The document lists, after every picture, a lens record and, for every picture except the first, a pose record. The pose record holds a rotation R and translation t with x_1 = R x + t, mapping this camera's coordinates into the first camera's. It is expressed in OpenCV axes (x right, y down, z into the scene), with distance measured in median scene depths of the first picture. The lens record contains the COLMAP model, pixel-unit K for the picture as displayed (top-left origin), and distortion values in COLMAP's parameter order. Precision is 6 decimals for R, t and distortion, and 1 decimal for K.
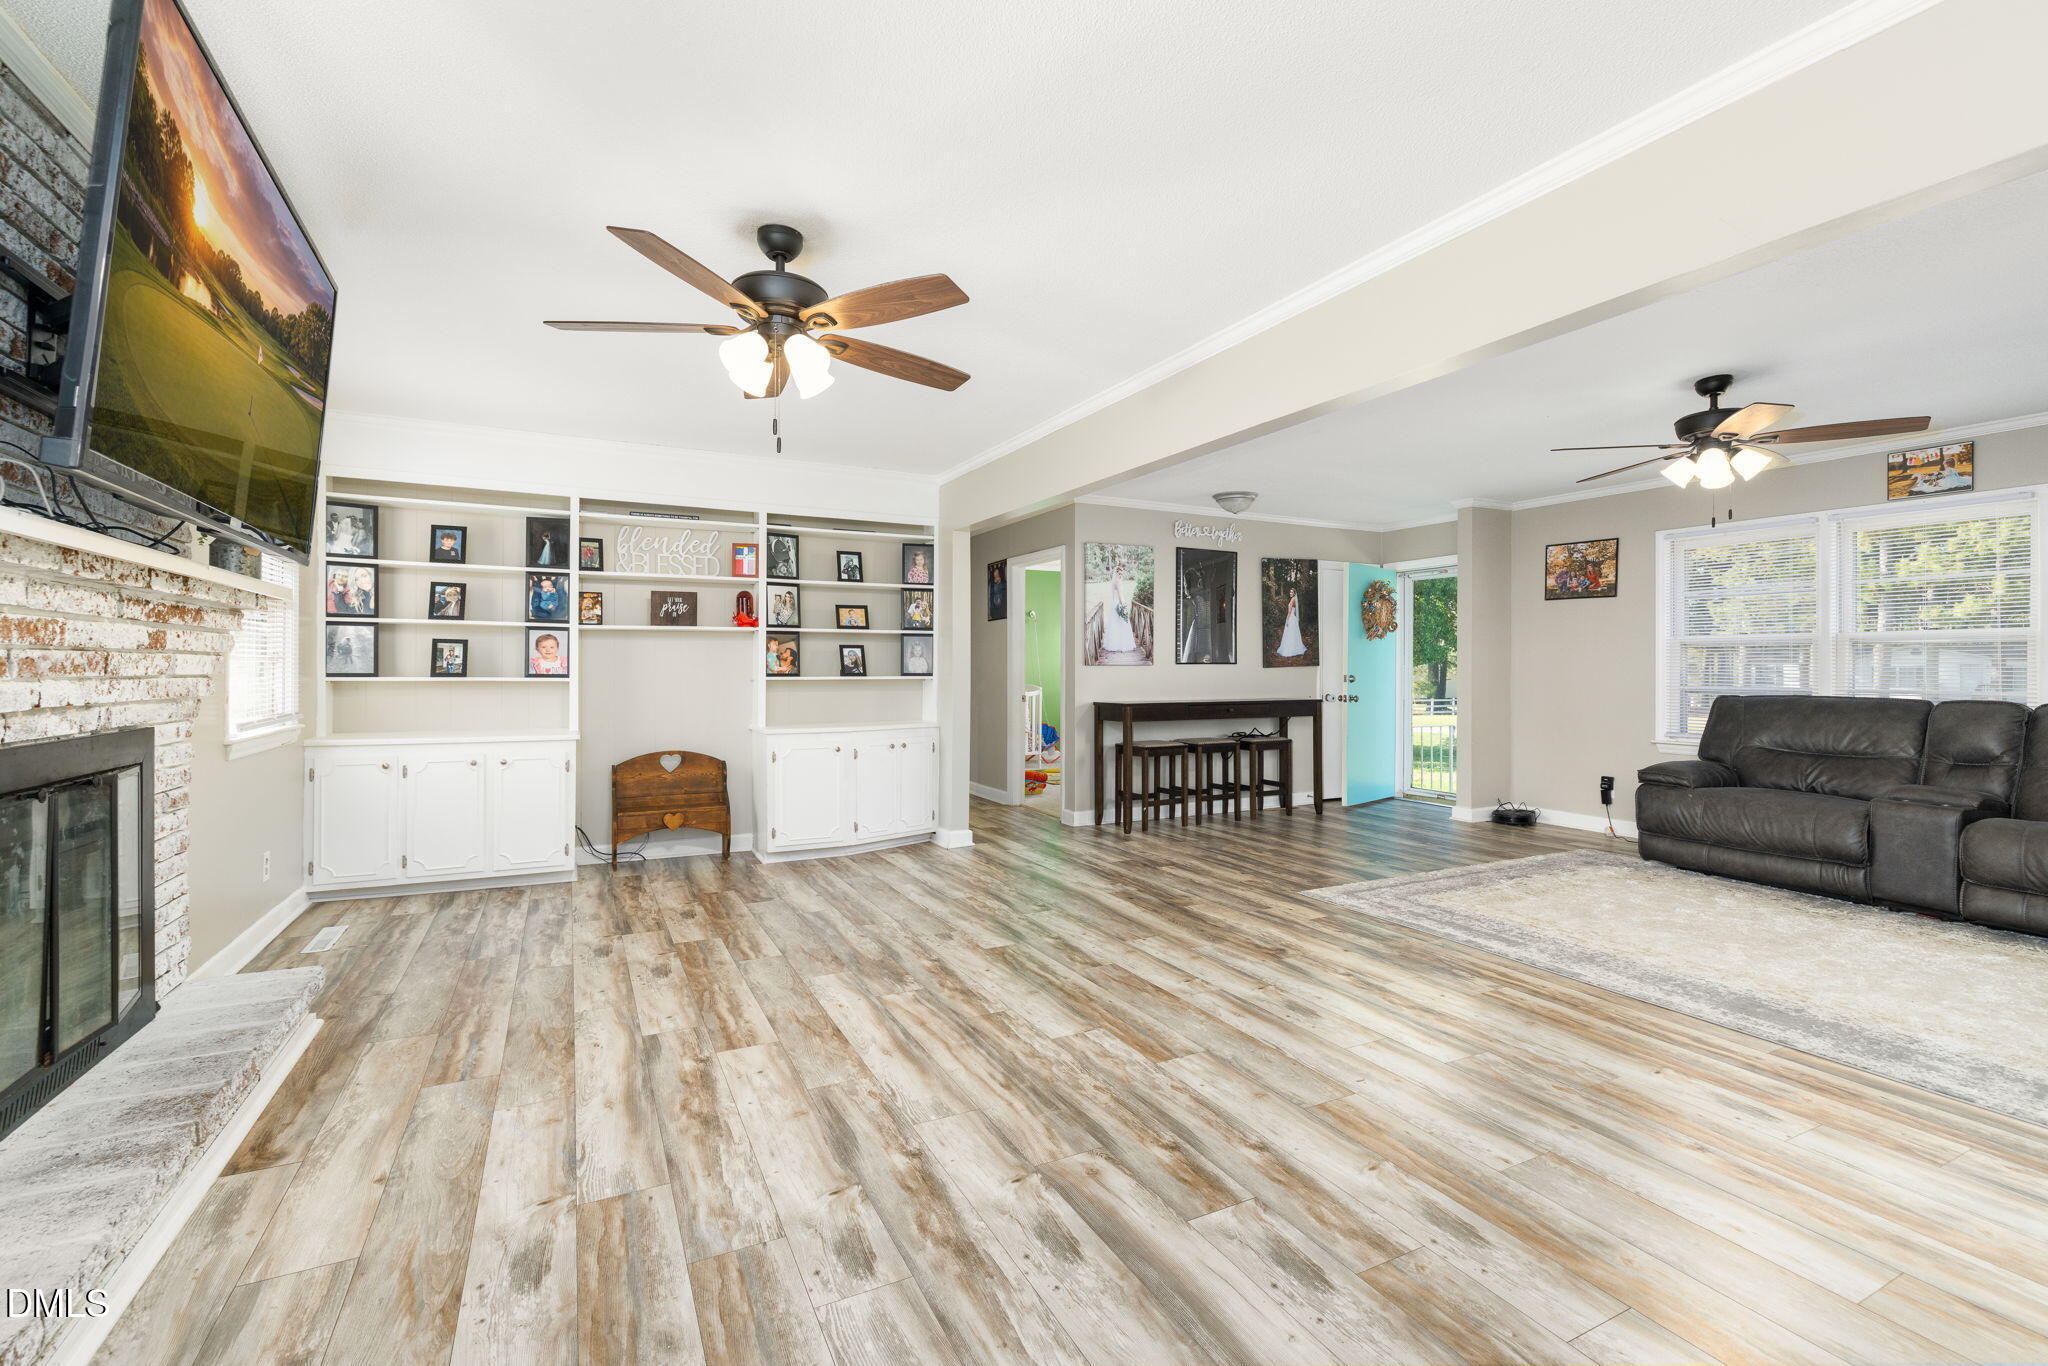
lens RADIAL K [[892.6, 0, 1023.1], [0, 892.6, 663.0], [0, 0, 1]] dist [0.004045, 0.000257]
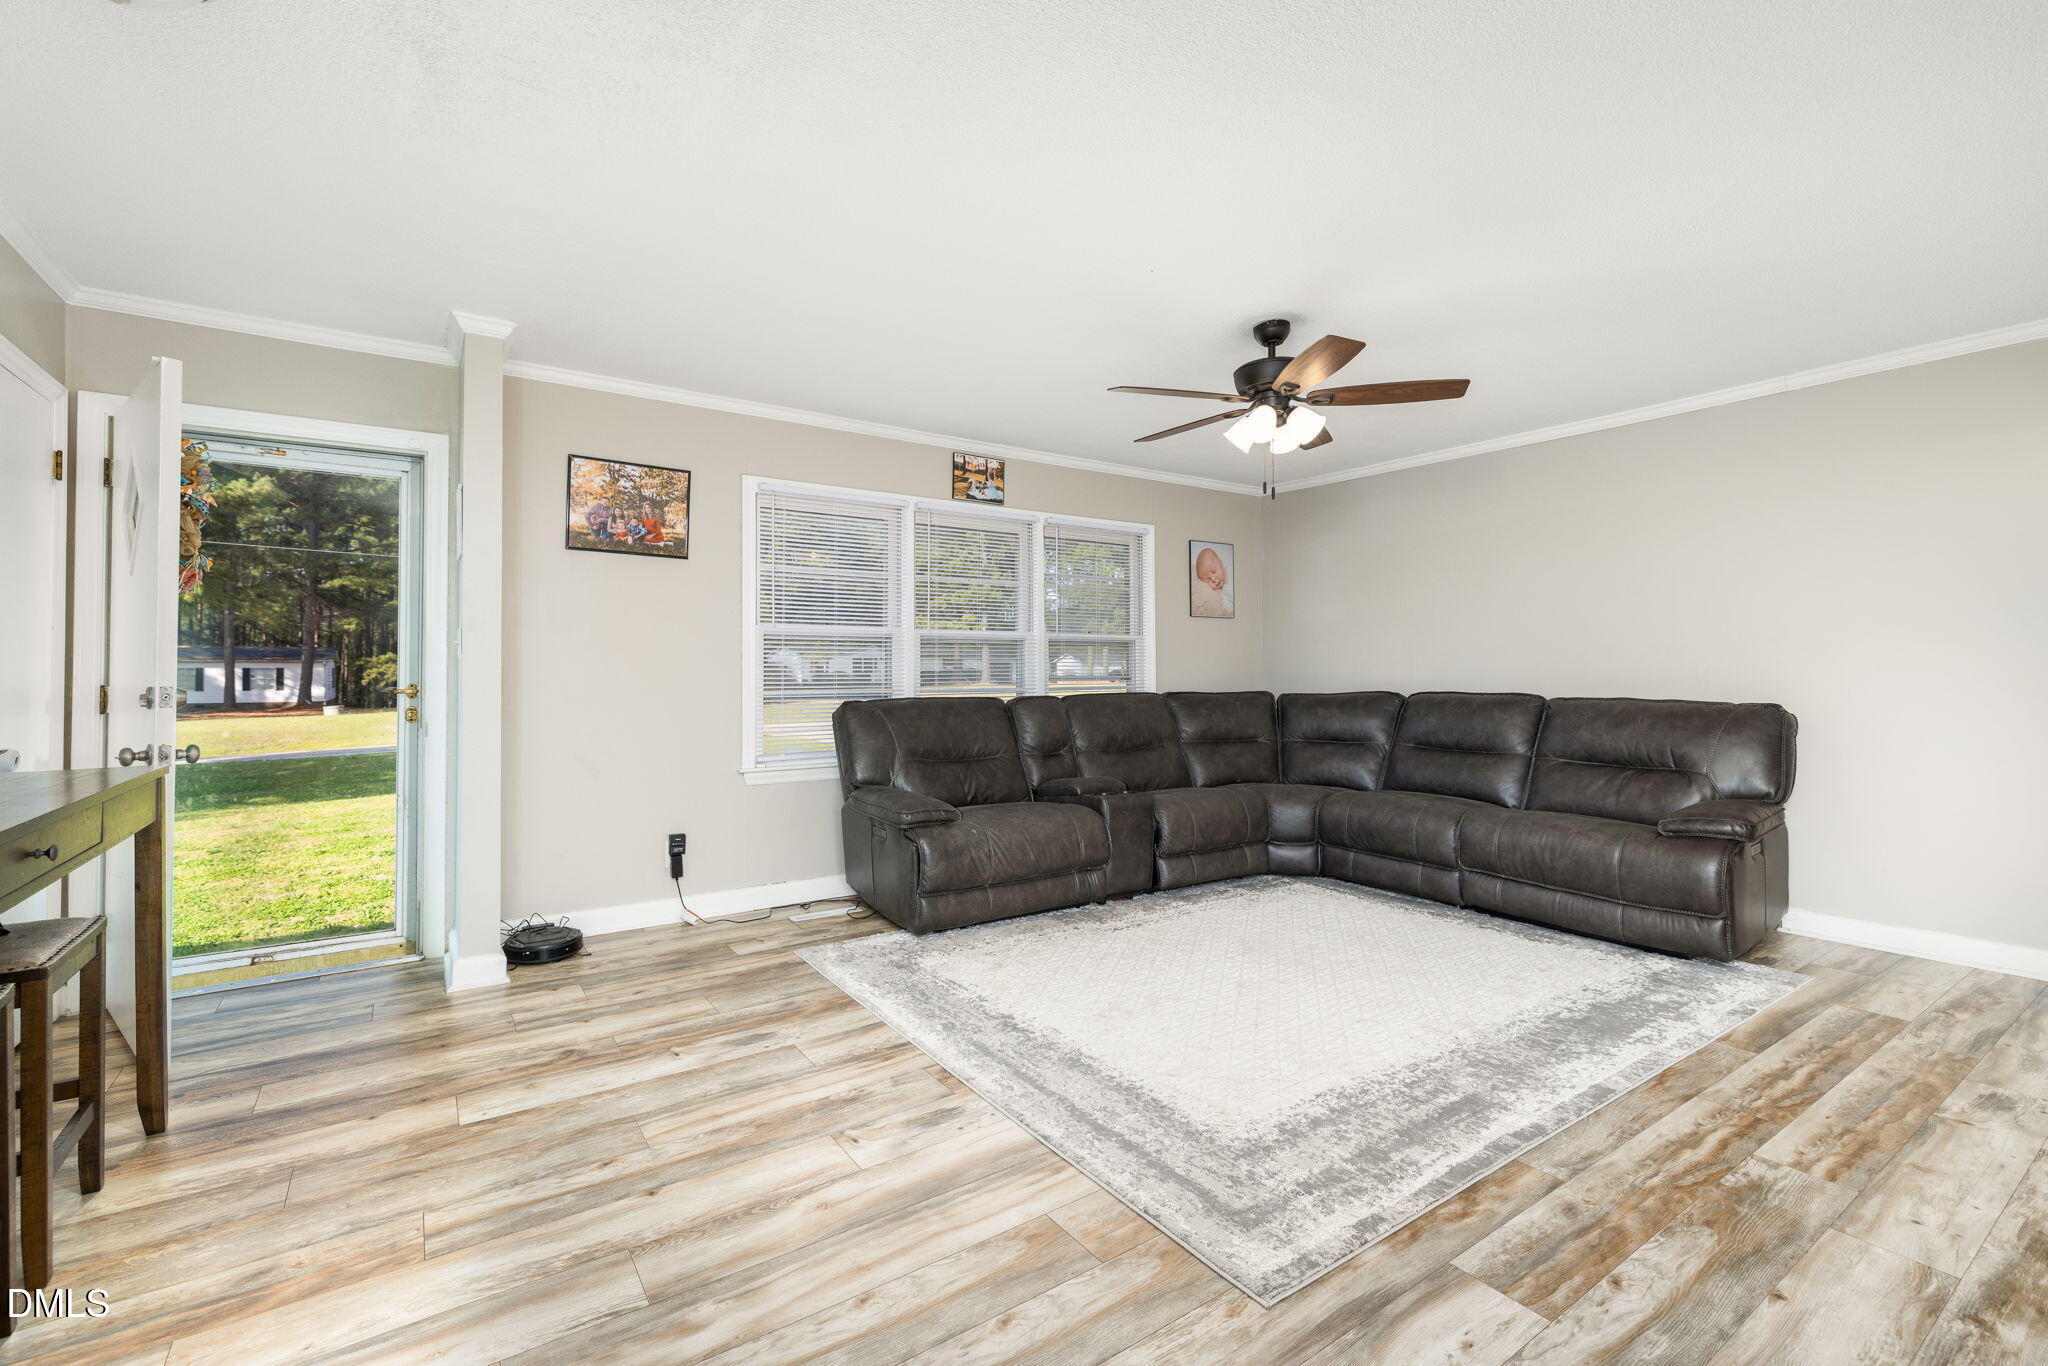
lens RADIAL K [[892.6, 0, 1023.1], [0, 892.6, 663.0], [0, 0, 1]] dist [0.004045, 0.000257]
pose [[-0.127006, 0.002979, 0.991898, -0.037844], [-0.004580, 0.999983, -0.003589, 0.006146], [-0.991891, -0.004998, -0.126990, 1.381964]]
